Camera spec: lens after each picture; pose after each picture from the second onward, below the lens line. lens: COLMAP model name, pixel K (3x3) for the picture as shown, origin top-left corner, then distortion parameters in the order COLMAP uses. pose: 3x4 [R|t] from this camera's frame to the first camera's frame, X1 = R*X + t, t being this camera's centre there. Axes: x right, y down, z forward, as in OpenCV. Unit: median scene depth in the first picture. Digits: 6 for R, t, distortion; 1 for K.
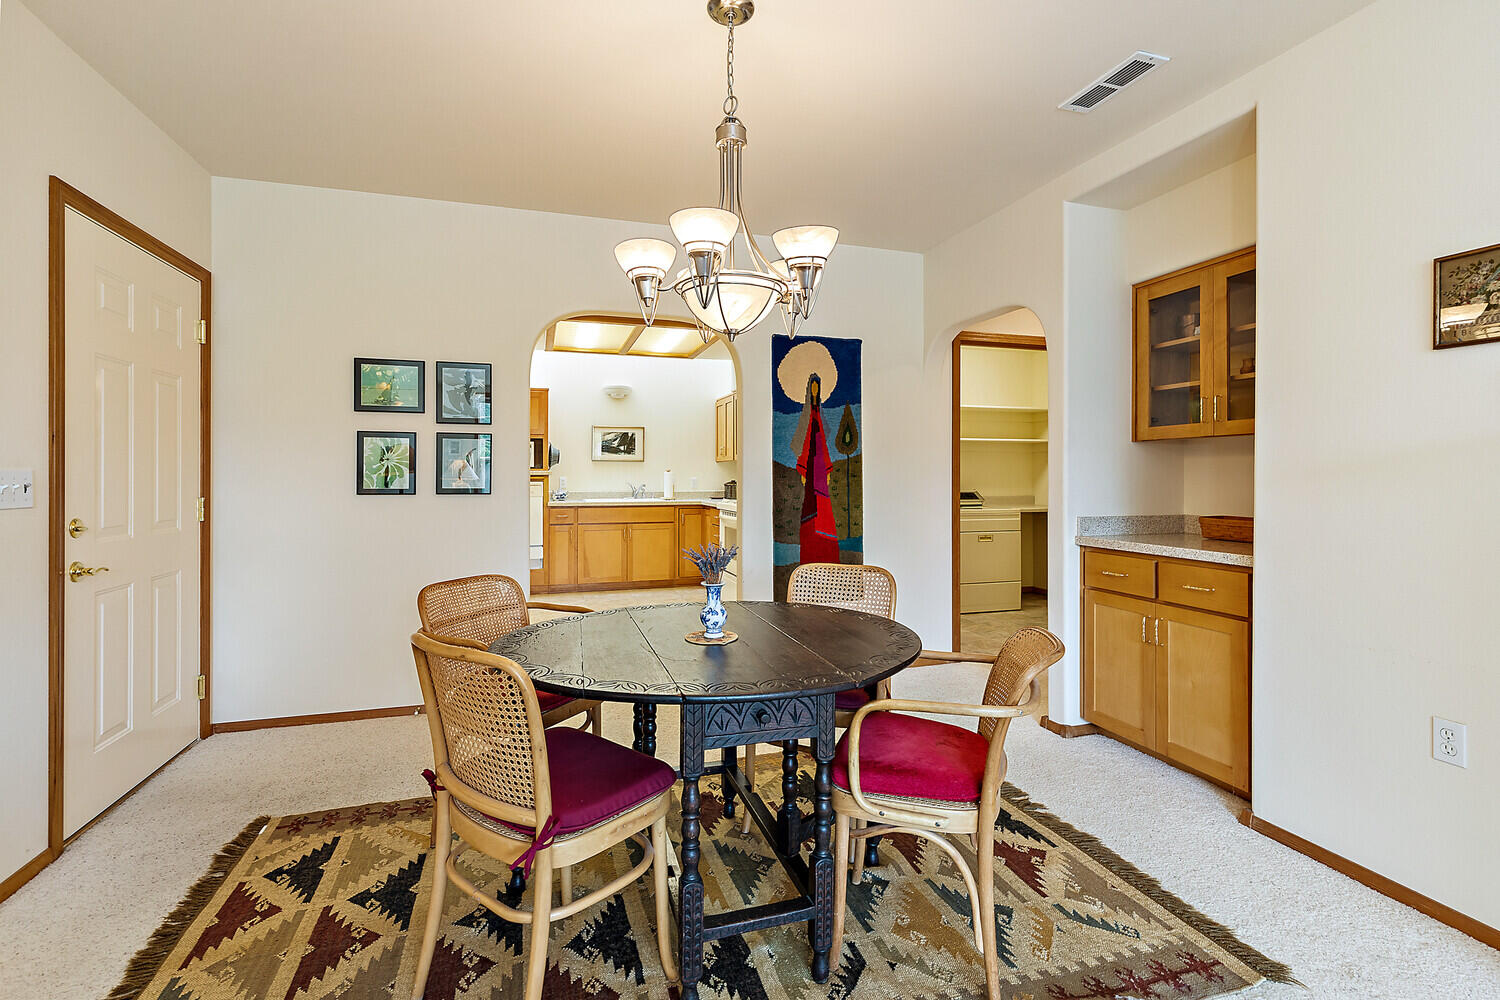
lens RADIAL K [[693.0, 0, 757.9], [0, 693.0, 476.5], [0, 0, 1]] dist [0.004897, 0.000524]
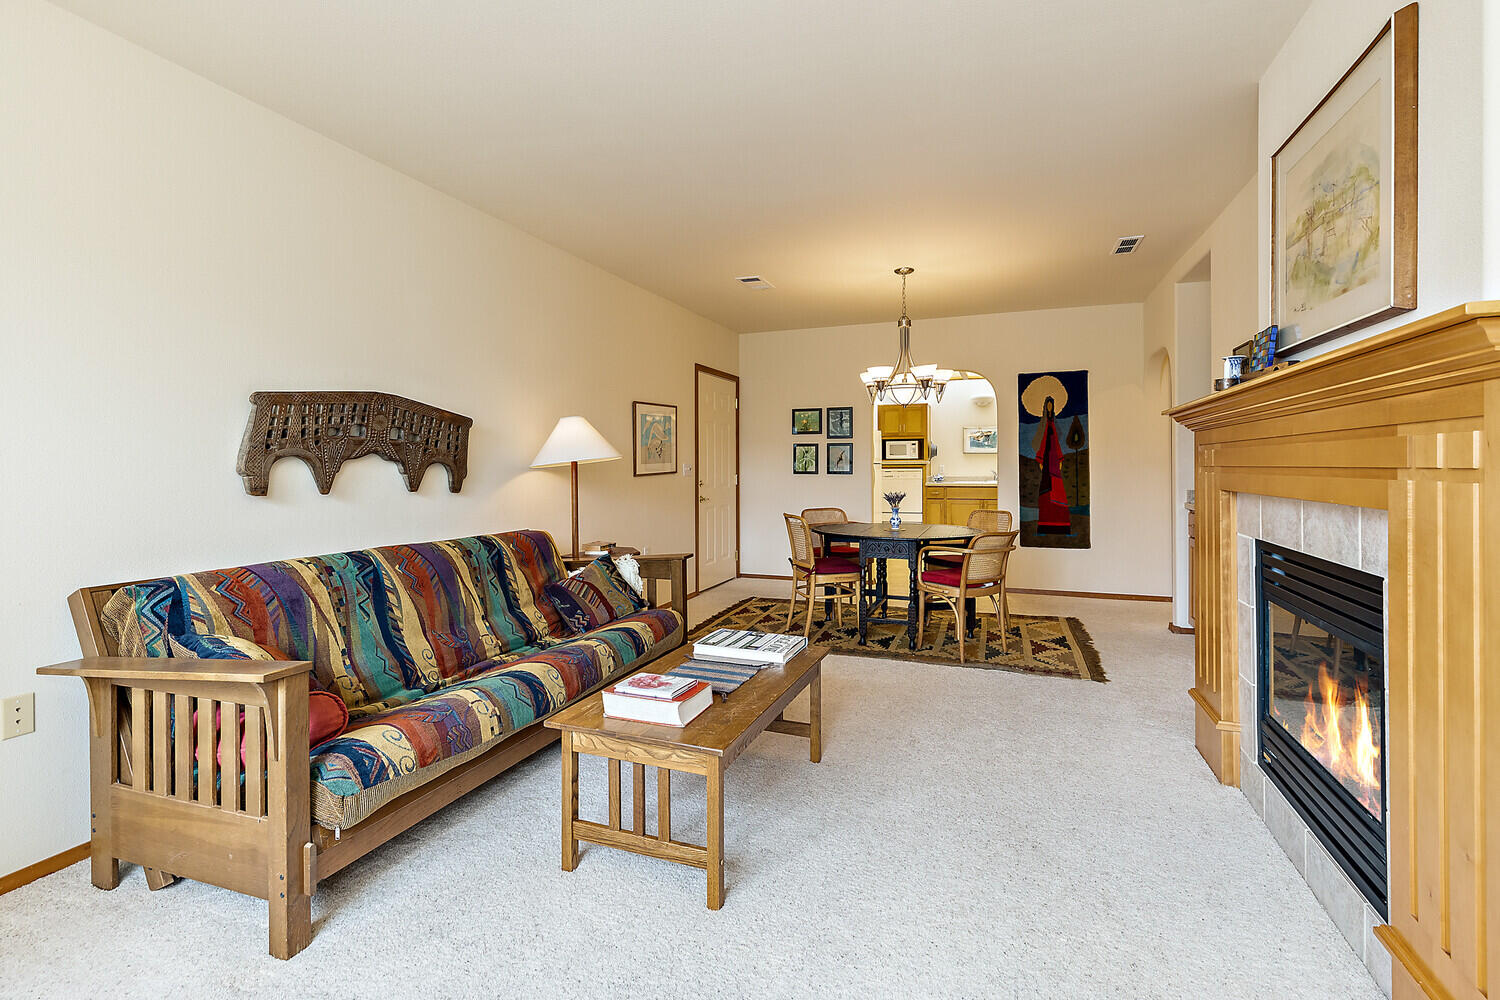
lens RADIAL K [[693.0, 0, 731.9], [0, 693.0, 463.6], [0, 0, 1]] dist [0.004897, 0.000524]
pose [[0.771517, -0.005059, -0.636188, 0.594171], [0.003474, 0.999987, -0.003739, 0.001789], [0.636199, 0.000674, 0.771525, -0.714427]]
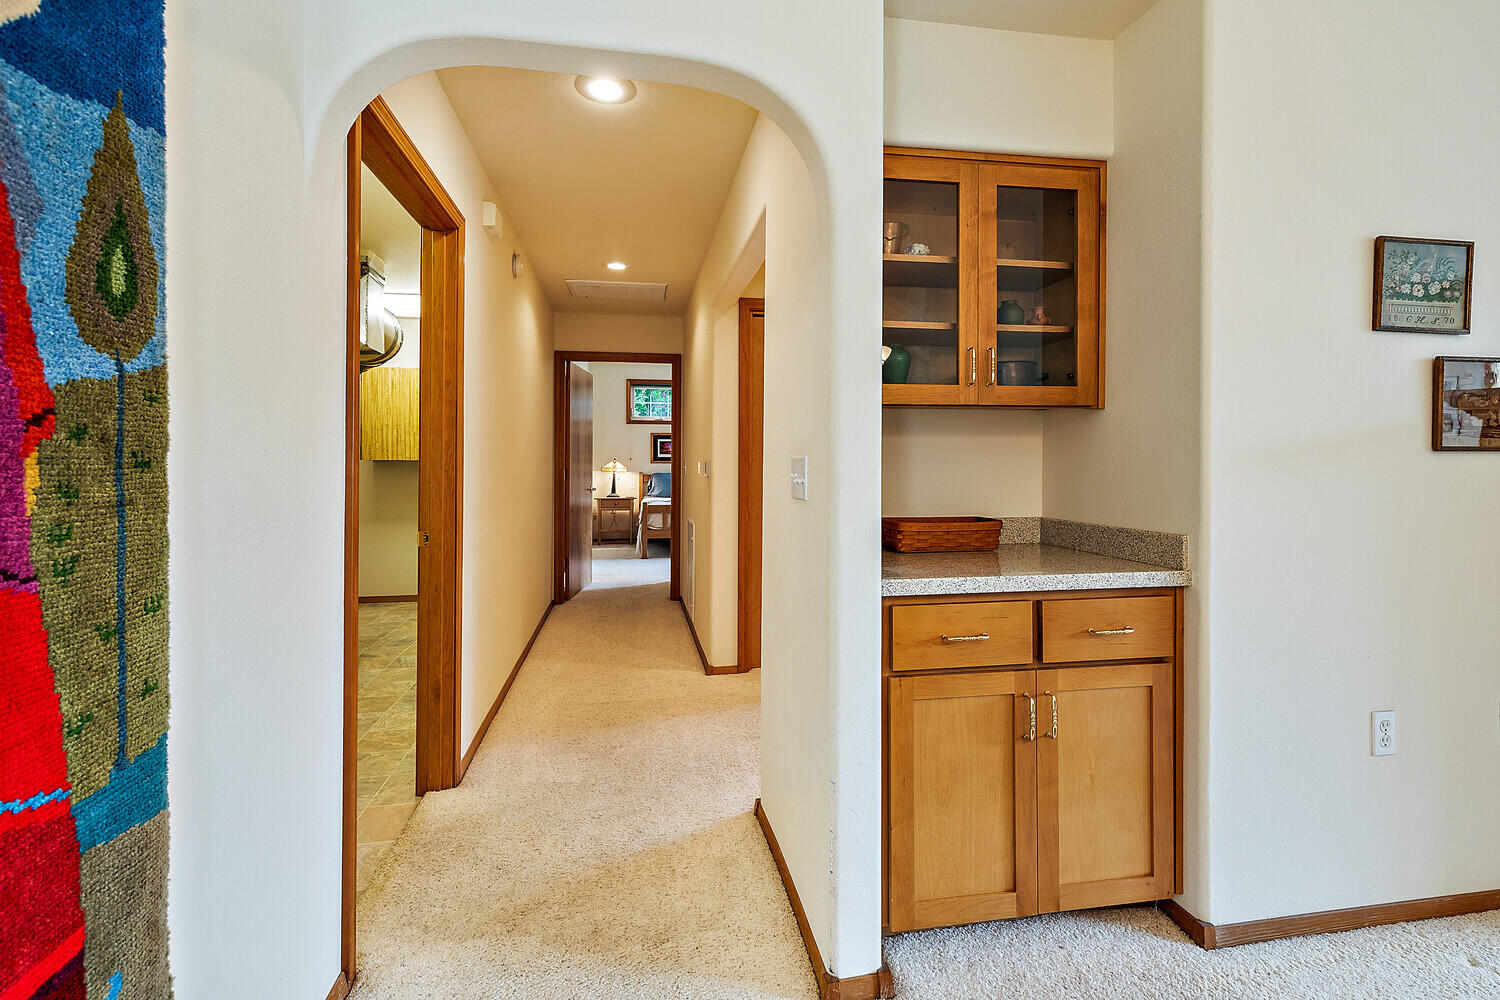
lens RADIAL K [[693.0, 0, 747.4], [0, 693.0, 459.8], [0, 0, 1]] dist [0.004897, 0.000524]
pose [[0.138529, 0.006399, 0.990338, -0.054872], [0.004132, 0.999967, -0.007039, 0.000302], [-0.990350, 0.005067, 0.138498, 0.933736]]
